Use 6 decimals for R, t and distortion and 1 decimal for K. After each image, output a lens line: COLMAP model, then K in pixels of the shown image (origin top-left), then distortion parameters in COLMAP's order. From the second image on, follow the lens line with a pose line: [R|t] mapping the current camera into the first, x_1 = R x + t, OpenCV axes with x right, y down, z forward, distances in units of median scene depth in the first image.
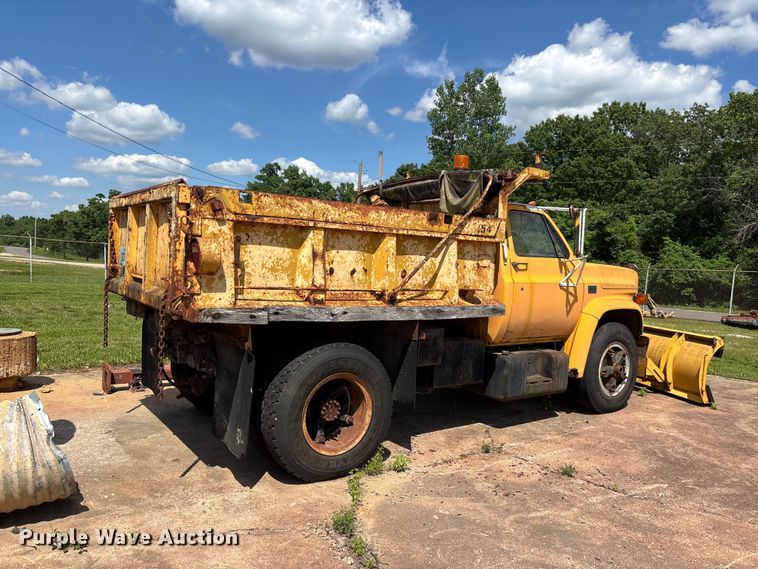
lens RADIAL K [[574.0, 0, 385.6], [0, 574.0, 281.3], [0, 0, 1]] dist [0.032031, -0.008018]
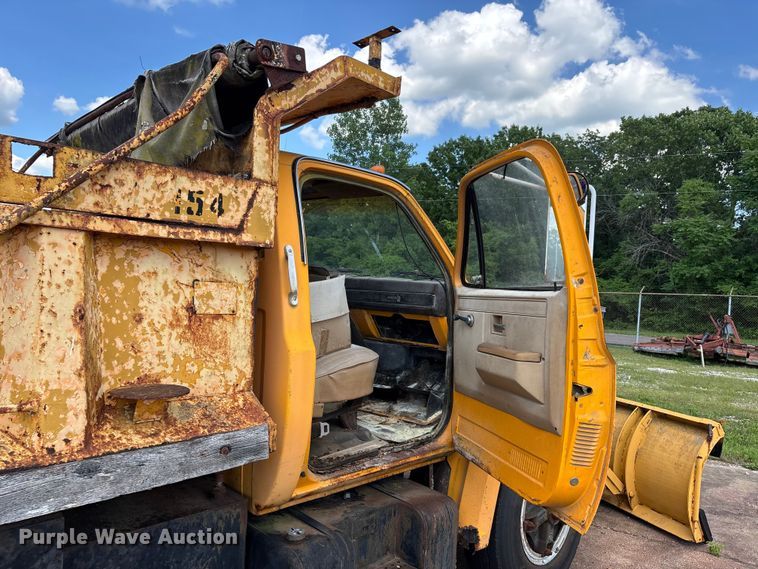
lens RADIAL K [[574.0, 0, 385.6], [0, 574.0, 281.3], [0, 0, 1]] dist [0.032031, -0.008018]
pose [[0.987869, -0.005443, 0.155193, 0.219740], [0.011357, 0.999242, -0.037247, -0.031560], [-0.154873, 0.038557, 0.987182, 0.634978]]
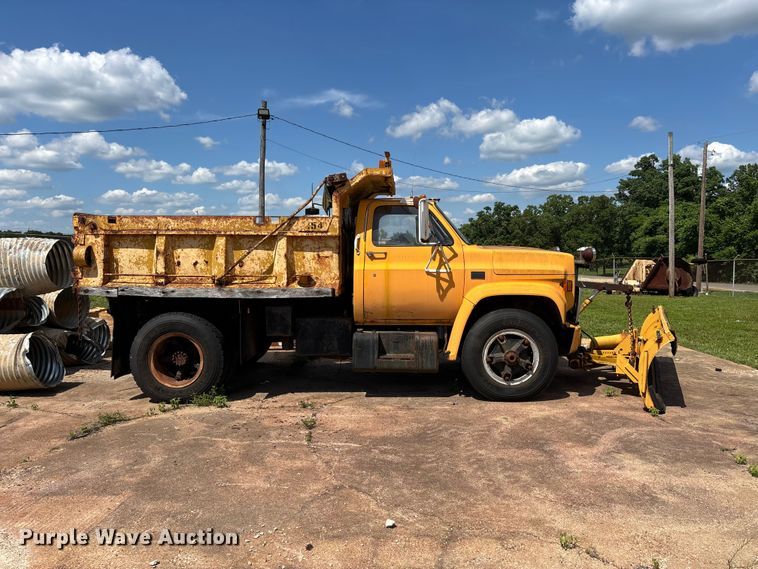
lens RADIAL K [[574.0, 0, 385.6], [0, 574.0, 281.3], [0, 0, 1]] dist [0.032031, -0.008018]
pose [[0.787059, -0.013433, -0.616731, 1.005071], [0.009372, 0.999908, -0.009818, 0.038764], [0.616806, 0.001947, 0.787112, 0.134008]]
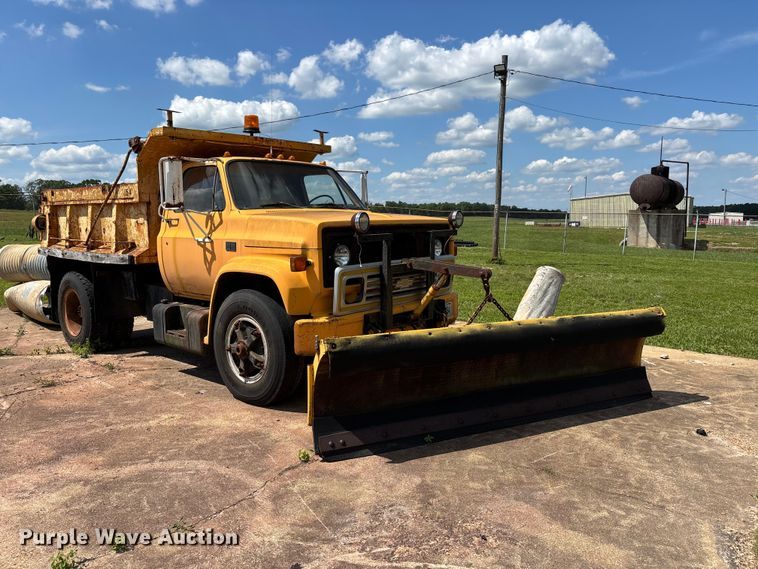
lens RADIAL K [[574.0, 0, 385.6], [0, 574.0, 281.3], [0, 0, 1]] dist [0.032031, -0.008018]
pose [[0.213852, 0.058845, -0.975092, 1.450943], [-0.028346, 0.998137, 0.054019, 0.015262], [0.976455, 0.016088, 0.215122, 1.232295]]
